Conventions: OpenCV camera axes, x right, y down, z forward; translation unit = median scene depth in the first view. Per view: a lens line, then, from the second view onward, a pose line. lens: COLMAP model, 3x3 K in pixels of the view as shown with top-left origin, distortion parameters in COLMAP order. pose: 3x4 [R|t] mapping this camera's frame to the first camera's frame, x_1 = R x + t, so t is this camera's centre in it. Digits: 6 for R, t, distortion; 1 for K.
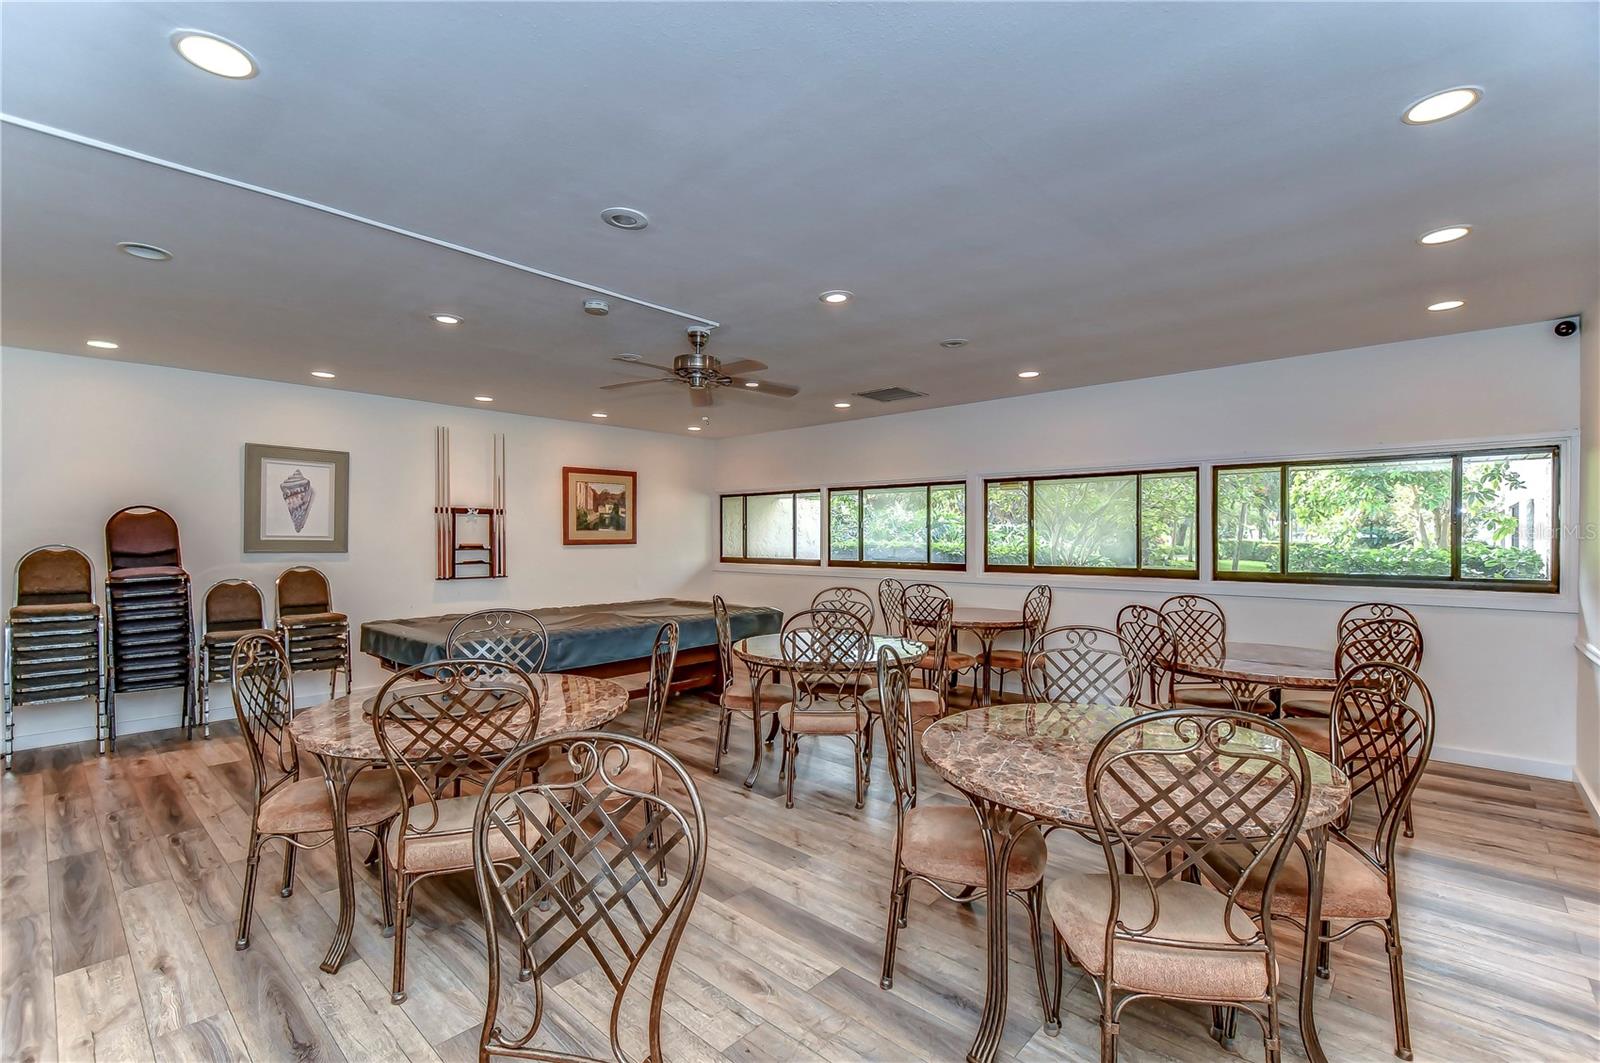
lens RADIAL K [[752.4, 0, 822.7], [0, 752.4, 560.8], [0, 0, 1]] dist [0.004544, -0.000477]
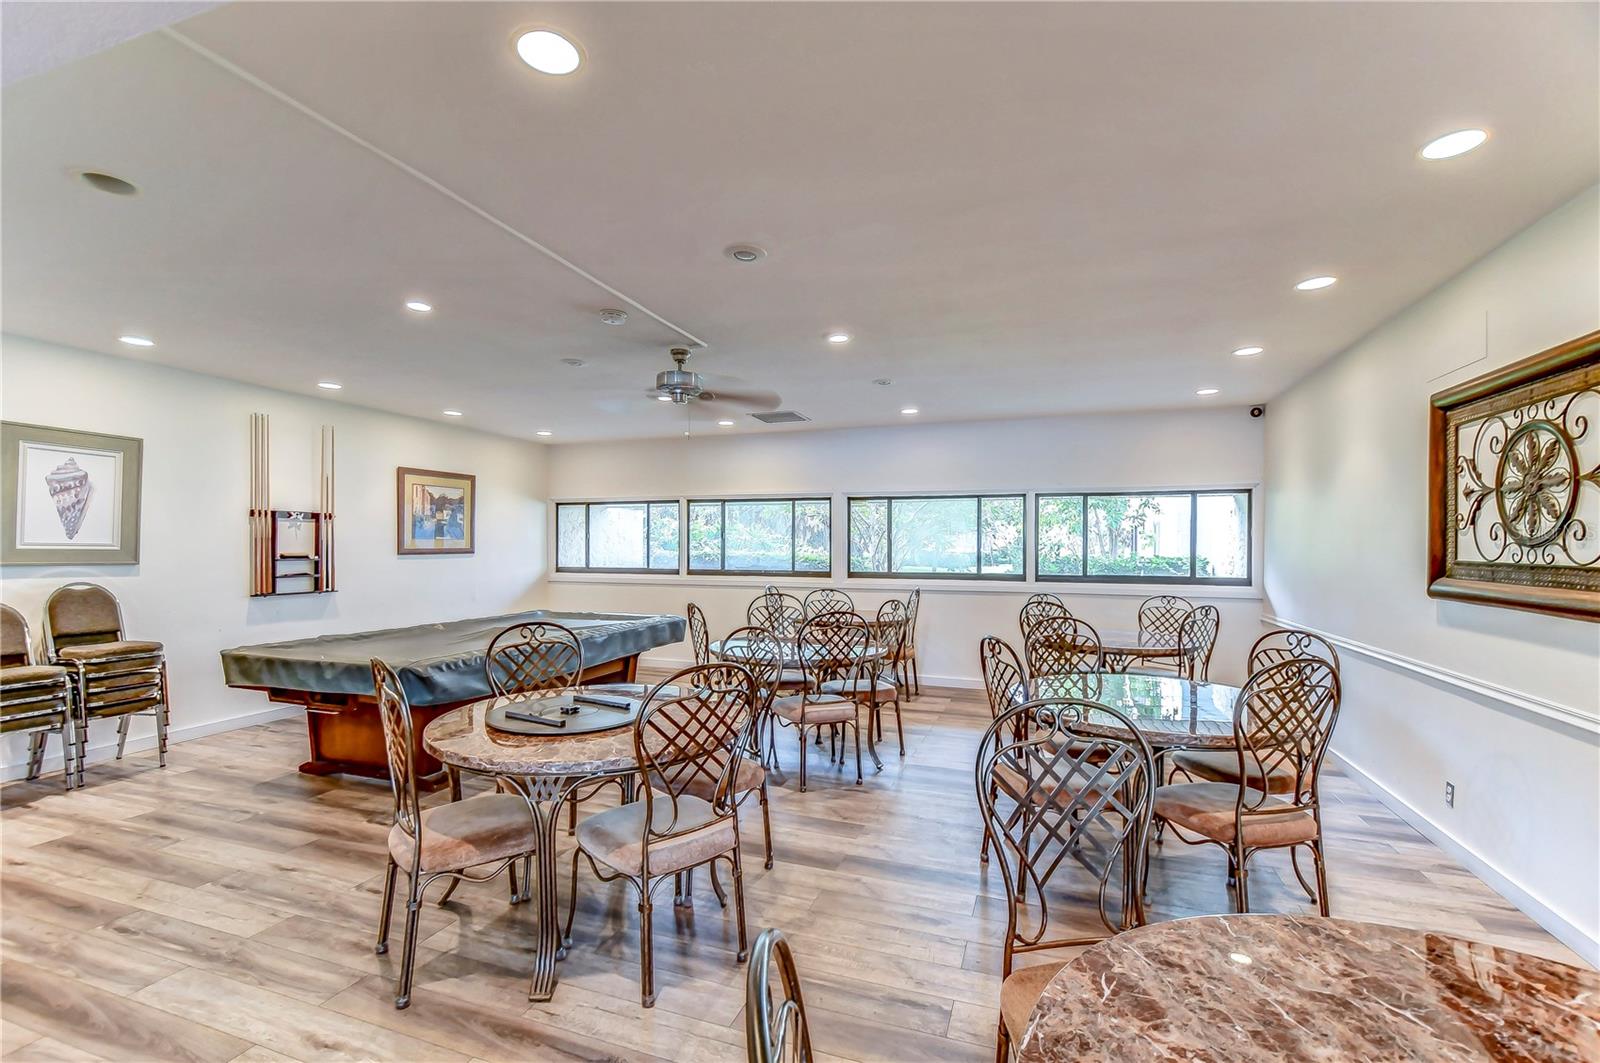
lens RADIAL K [[717.2, 0, 868.3], [0, 717.2, 555.2], [0, 0, 1]] dist [0.002508, -0.001031]
pose [[0.913070, -0.001544, 0.407801, -0.204904], [0.009394, 0.999807, -0.017249, -0.000671], [-0.407696, 0.019581, 0.912908, -0.003942]]
